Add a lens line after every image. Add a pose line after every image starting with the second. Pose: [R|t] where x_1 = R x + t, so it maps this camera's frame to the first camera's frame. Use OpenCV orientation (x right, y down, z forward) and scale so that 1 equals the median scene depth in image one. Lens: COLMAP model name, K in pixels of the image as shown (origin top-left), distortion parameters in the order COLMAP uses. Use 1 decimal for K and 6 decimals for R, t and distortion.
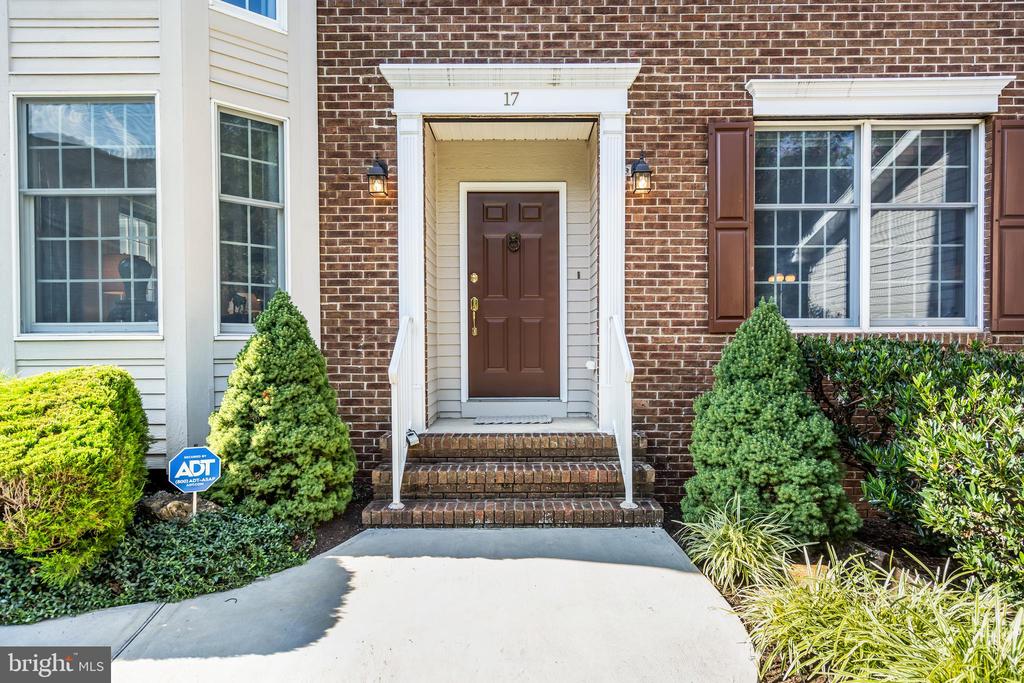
lens RADIAL K [[556.8, 0, 511.9], [0, 556.8, 355.9], [0, 0, 1]] dist [0.005716, 0.000568]
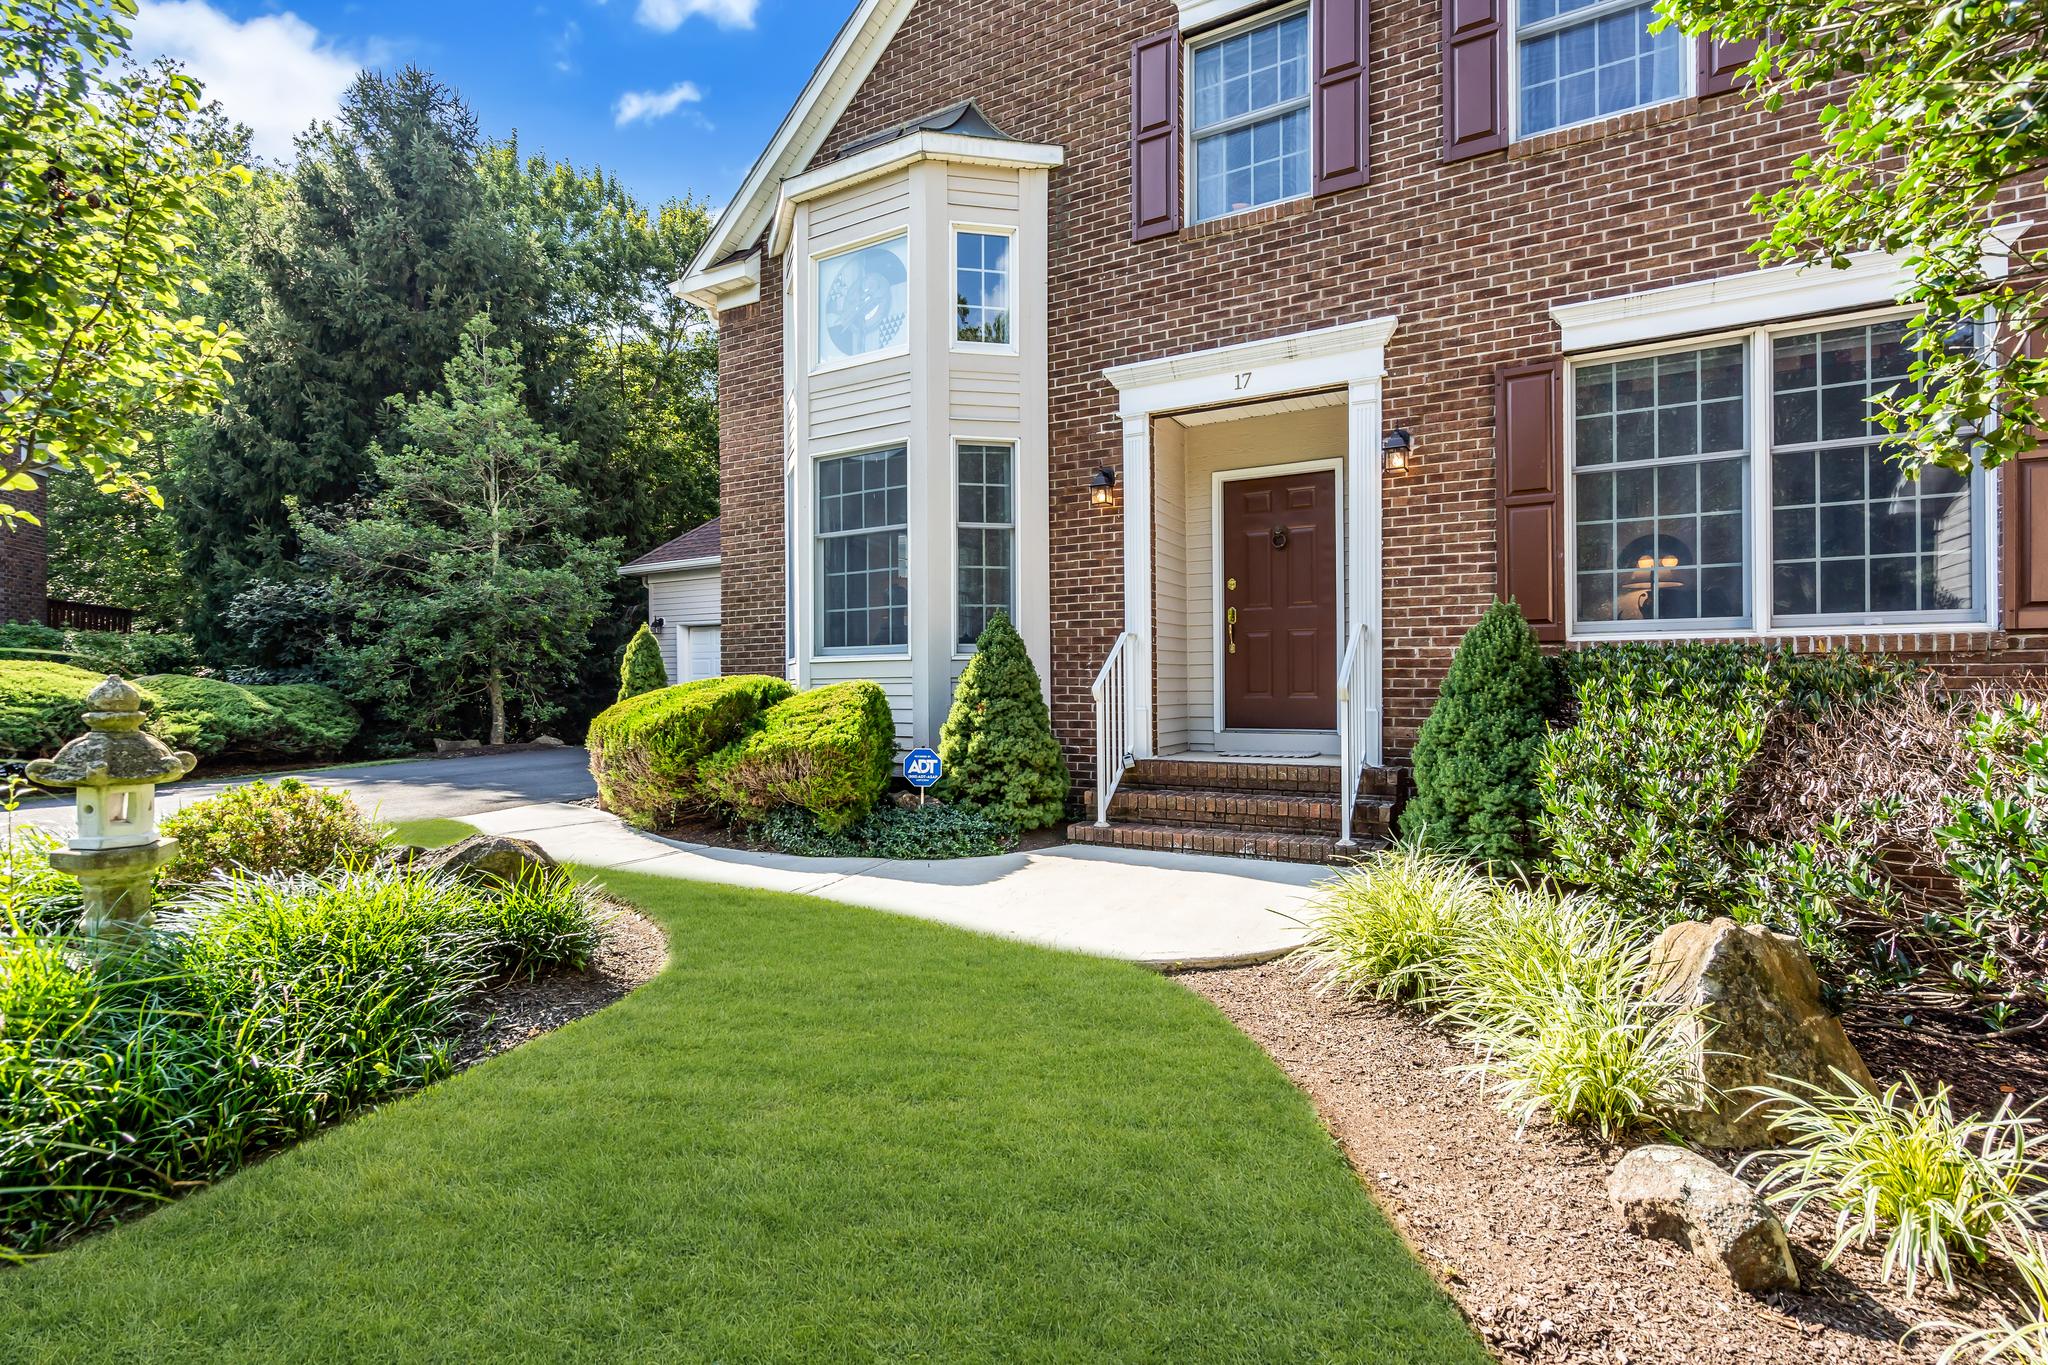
lens RADIAL K [[928.8, 0, 1036.1], [0, 928.8, 694.4], [0, 0, 1]] dist [-0.004844, 0.000822]
pose [[0.876420, 0.003056, -0.481537, 0.417077], [-0.006538, 0.999963, -0.005553, 0.041682], [0.481502, 0.008015, 0.876408, -0.430337]]
